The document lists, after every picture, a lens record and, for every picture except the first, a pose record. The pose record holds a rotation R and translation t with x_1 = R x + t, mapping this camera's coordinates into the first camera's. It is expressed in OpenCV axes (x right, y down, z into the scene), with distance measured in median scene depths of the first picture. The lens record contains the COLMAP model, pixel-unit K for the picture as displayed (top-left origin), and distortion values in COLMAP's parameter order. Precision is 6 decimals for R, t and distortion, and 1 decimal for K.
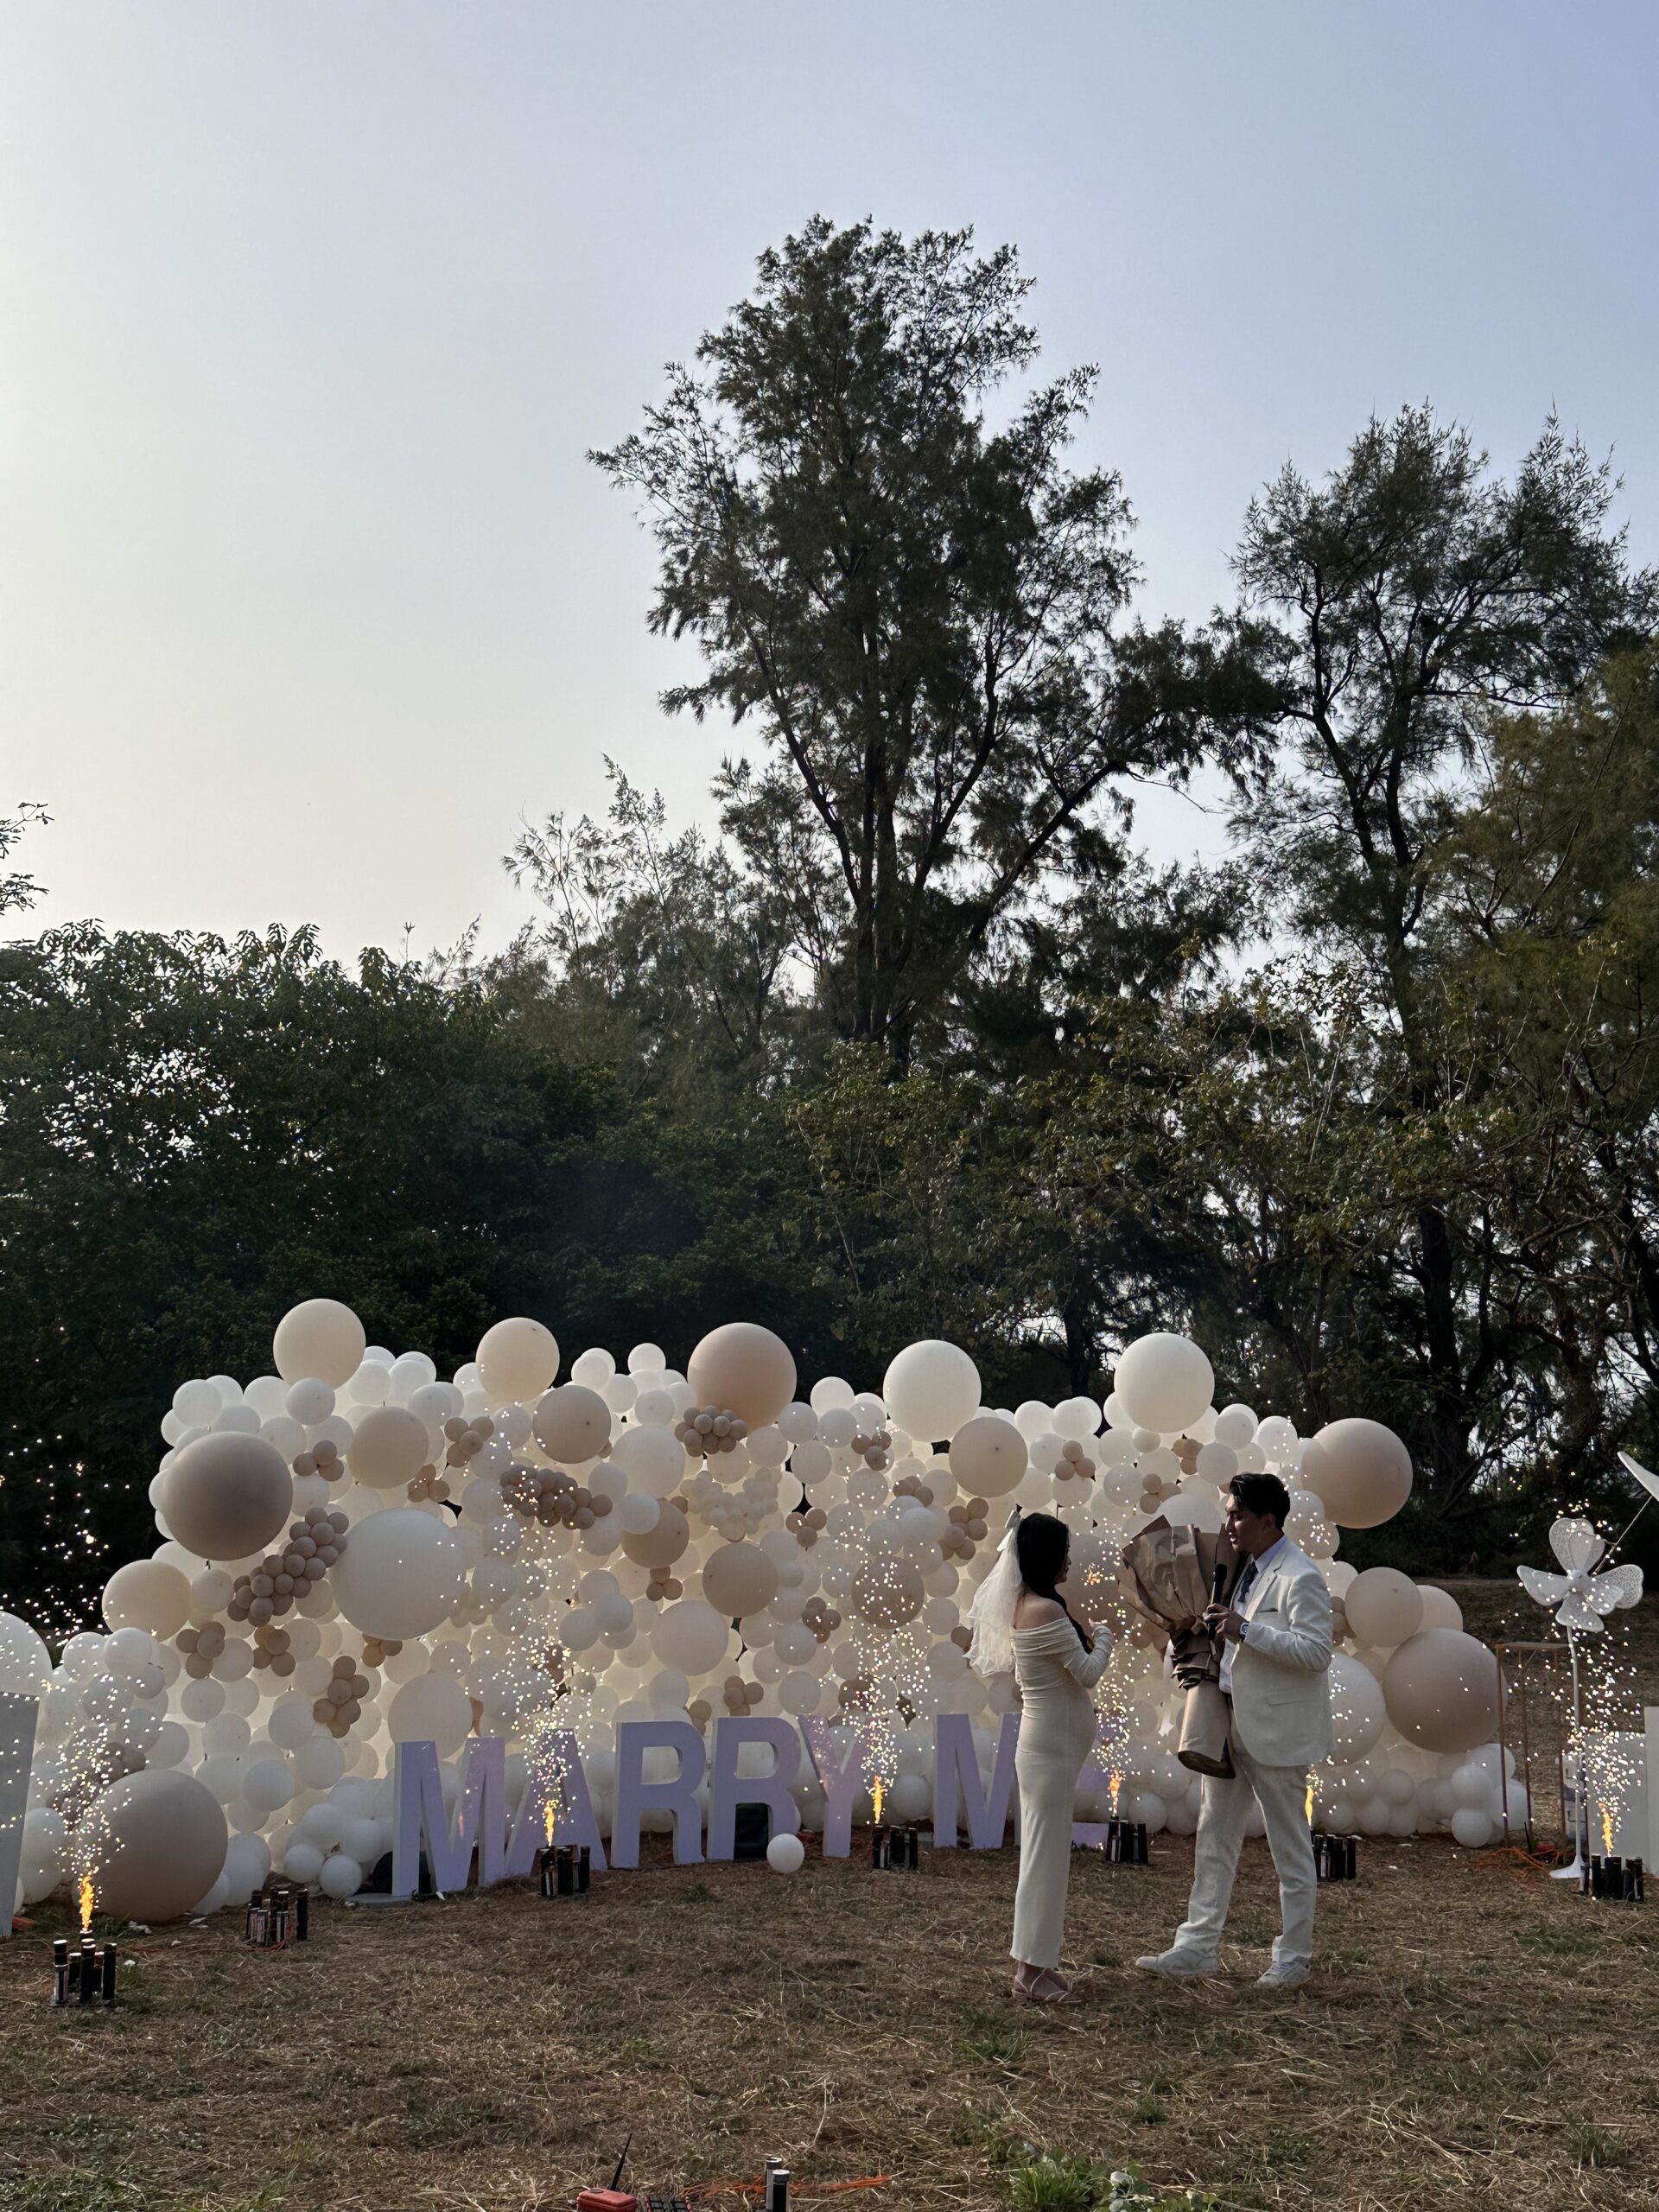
lens RADIAL K [[2517.4, 0, 863.8], [0, 2517.4, 1065.1], [0, 0, 1]] dist [0.124740, -0.163227]
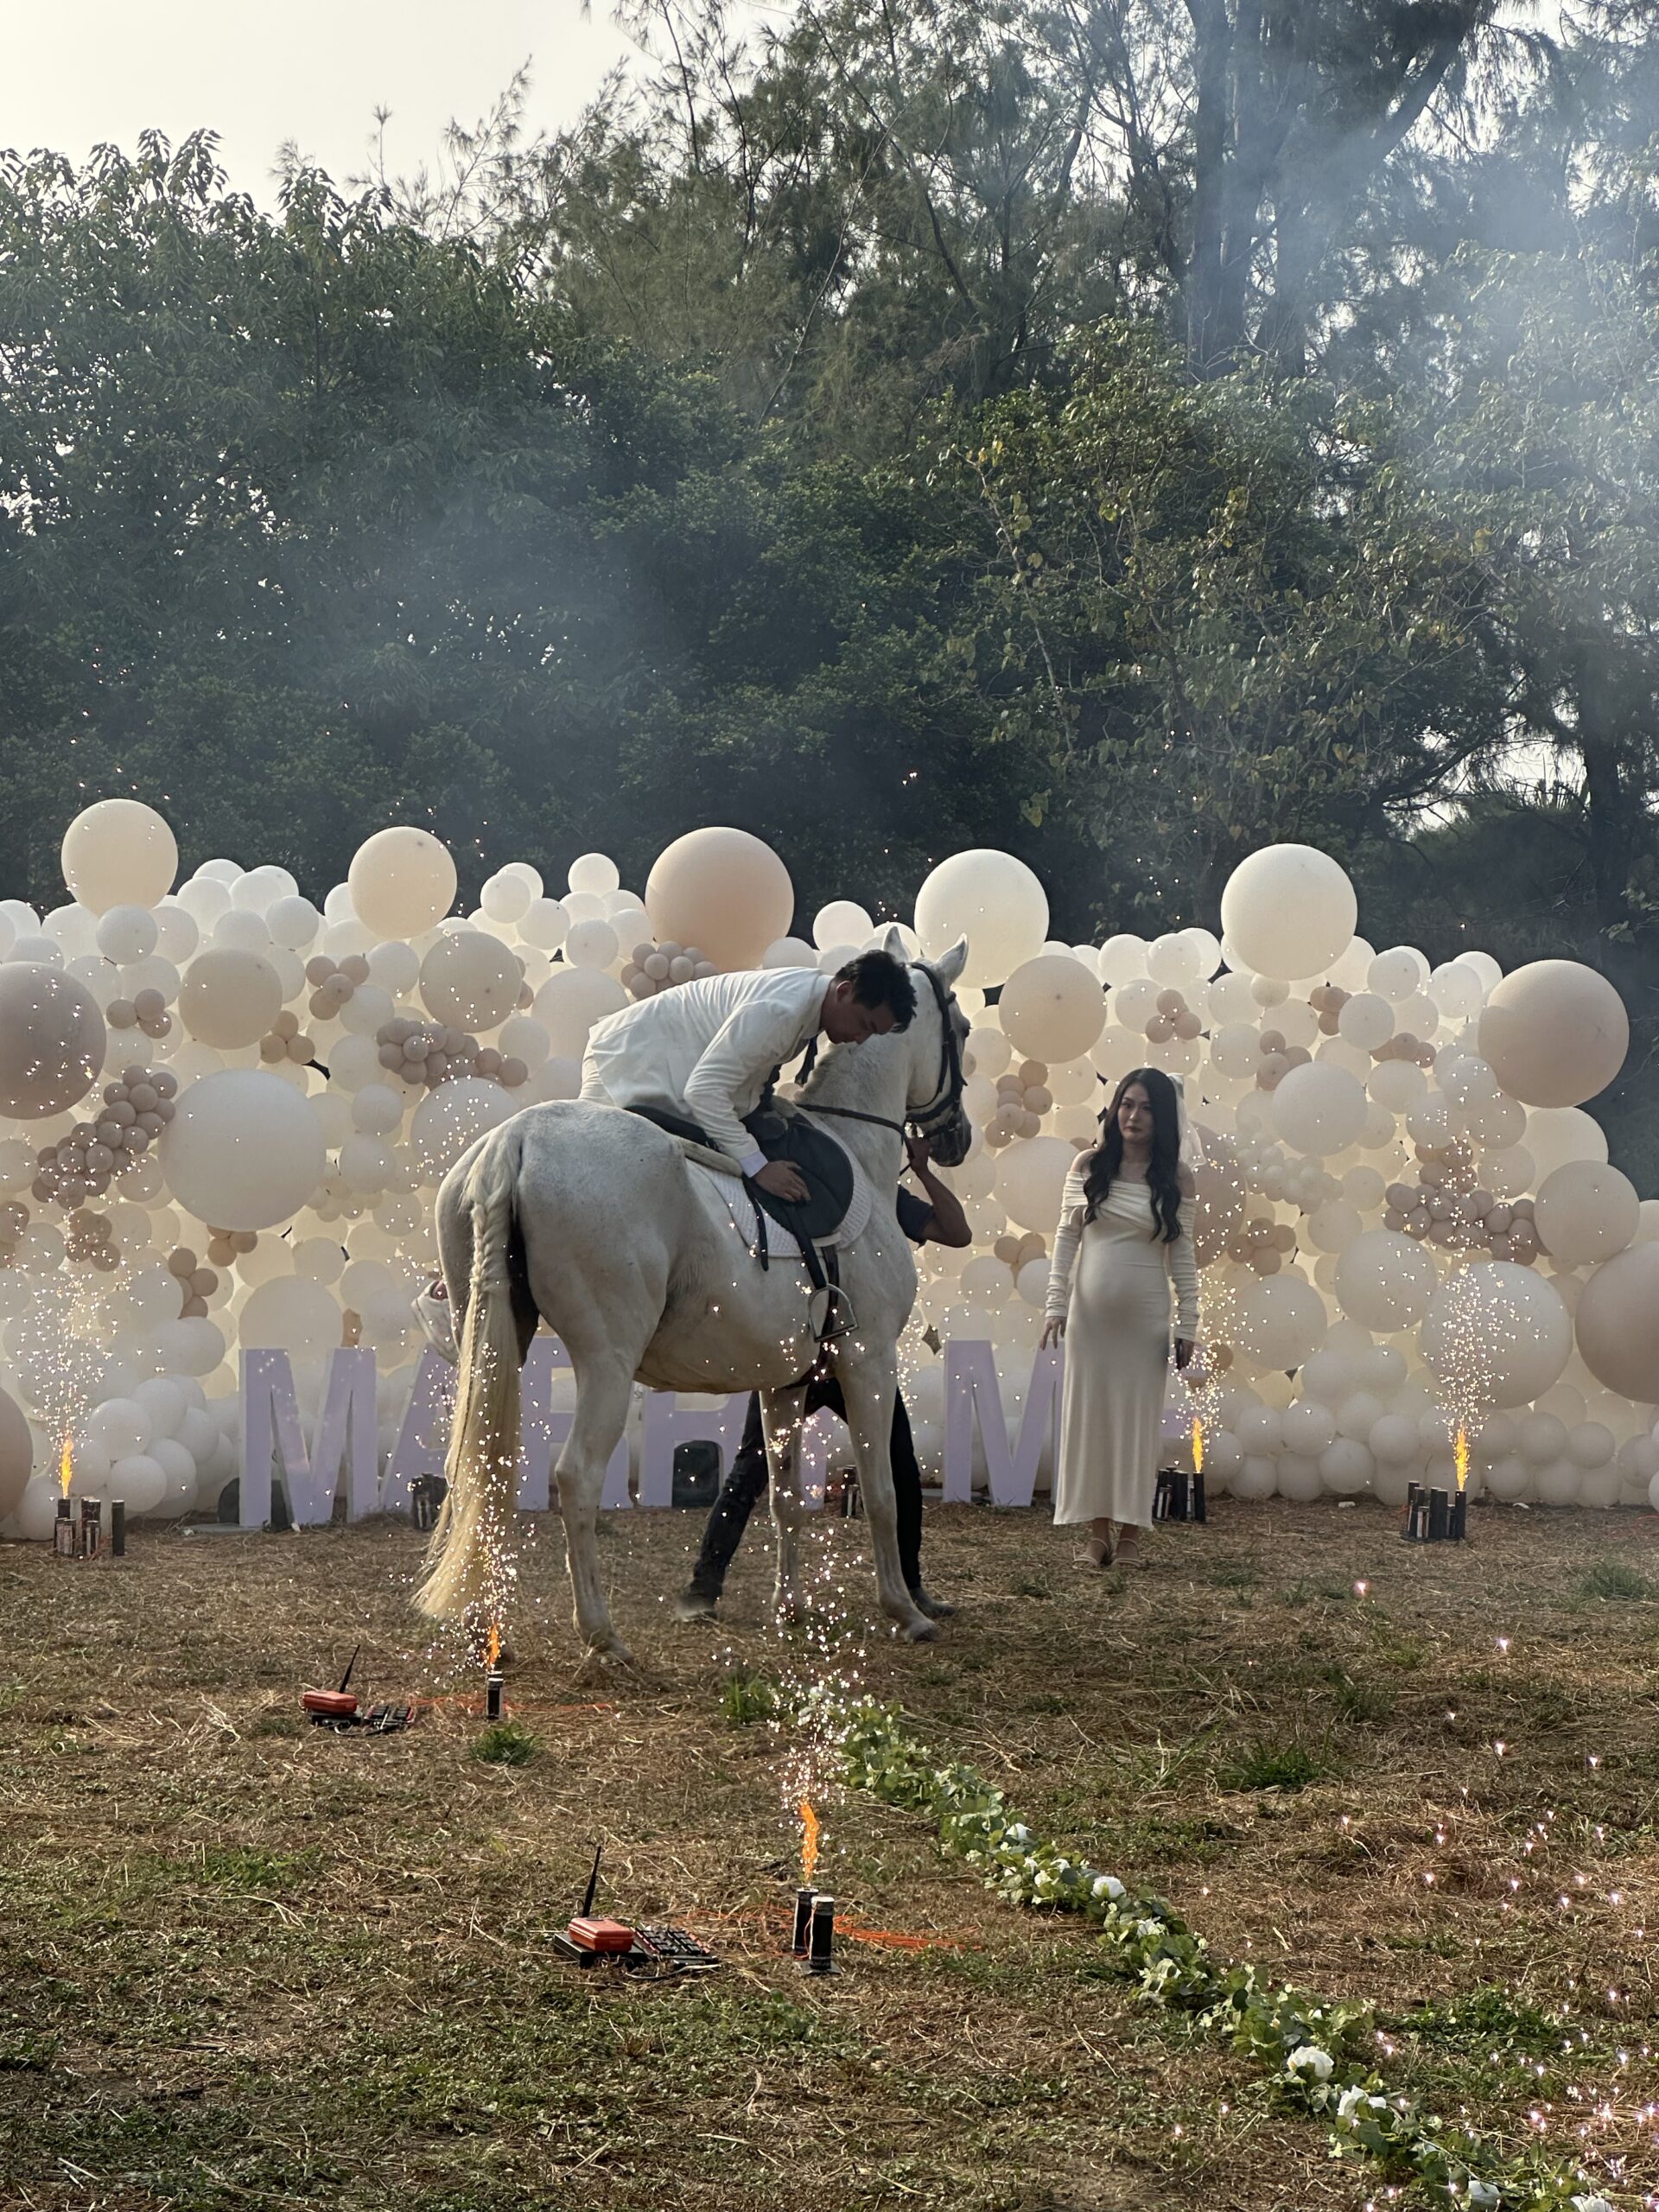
lens RADIAL K [[5074.0, 0, 829.5], [0, 5074.0, 1106.0], [0, 0, 1]] dist [0.264437, -0.415888]
pose [[0.992508, 0.007965, -0.121922, 0.065230], [0.013176, 0.985077, 0.171606, -0.028305], [0.121470, -0.171927, 0.977592, -0.179853]]
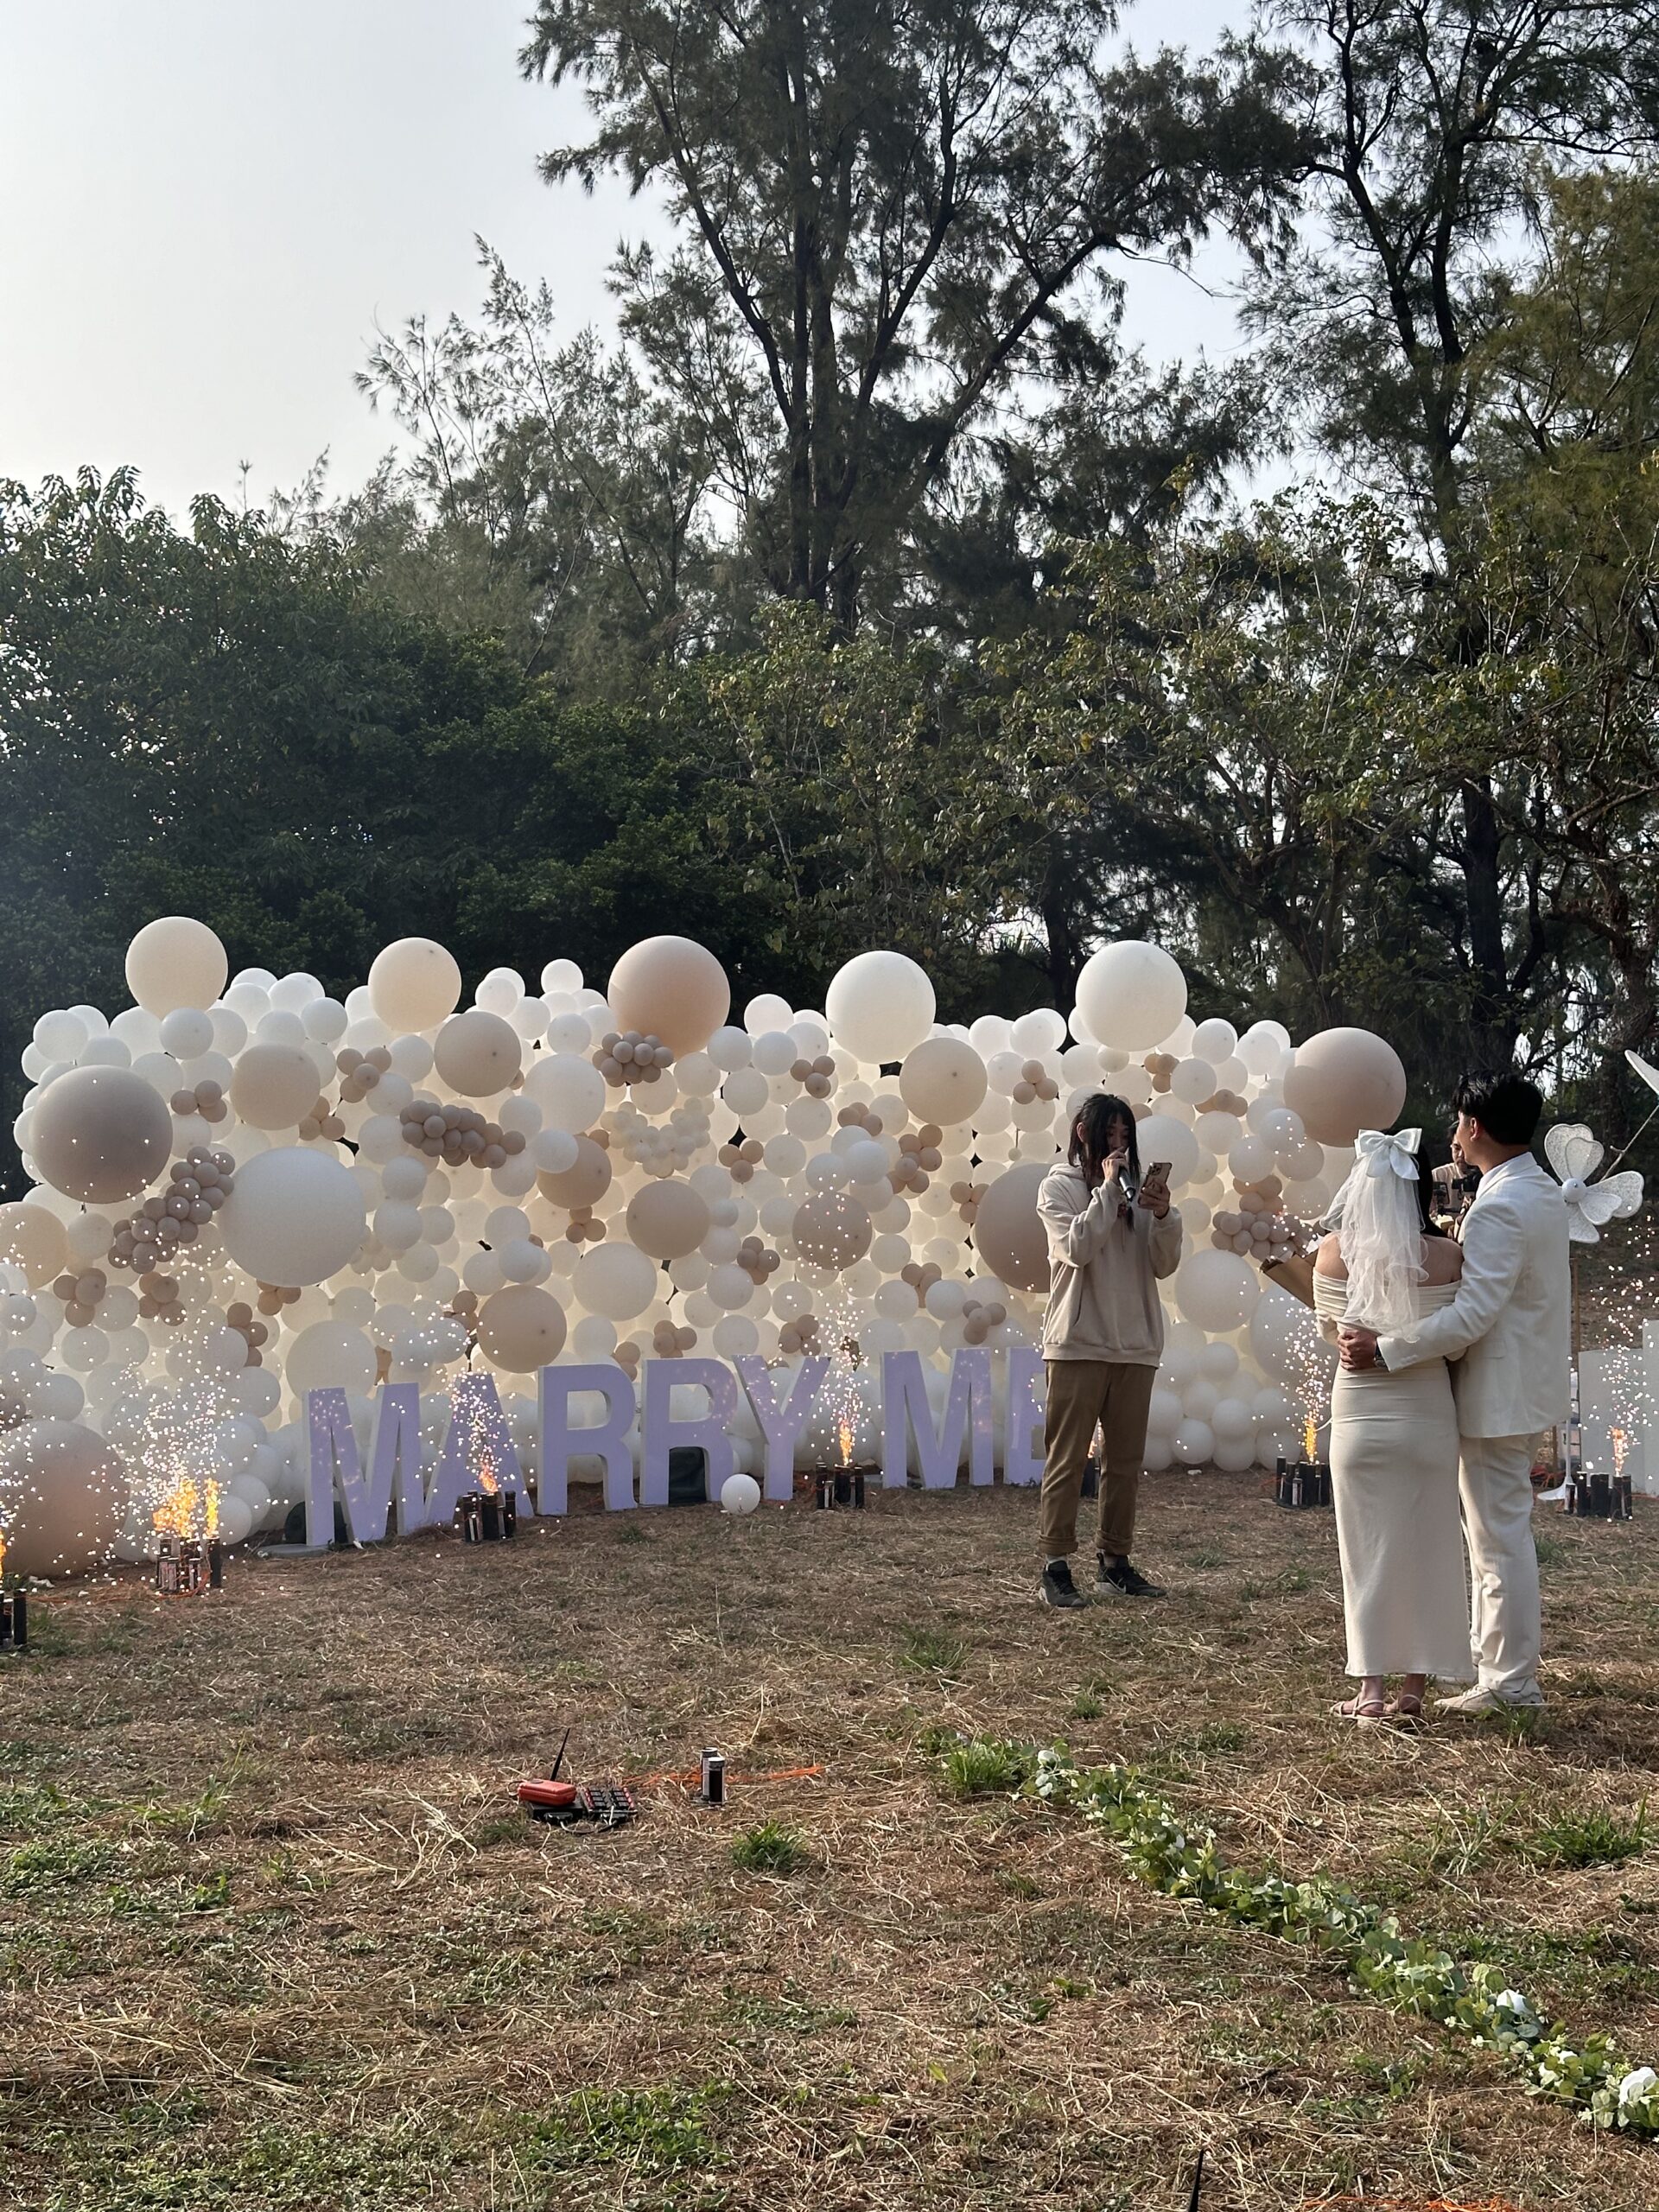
lens RADIAL K [[3060.1, 0, 829.5], [0, 3060.1, 1106.0], [0, 0, 1]] dist [0.196827, -0.418056]
pose [[0.999733, -0.022909, 0.003004, 0.002788], [0.022146, 0.987173, 0.158110, -0.003631], [-0.006588, -0.158001, 0.987417, -0.032580]]
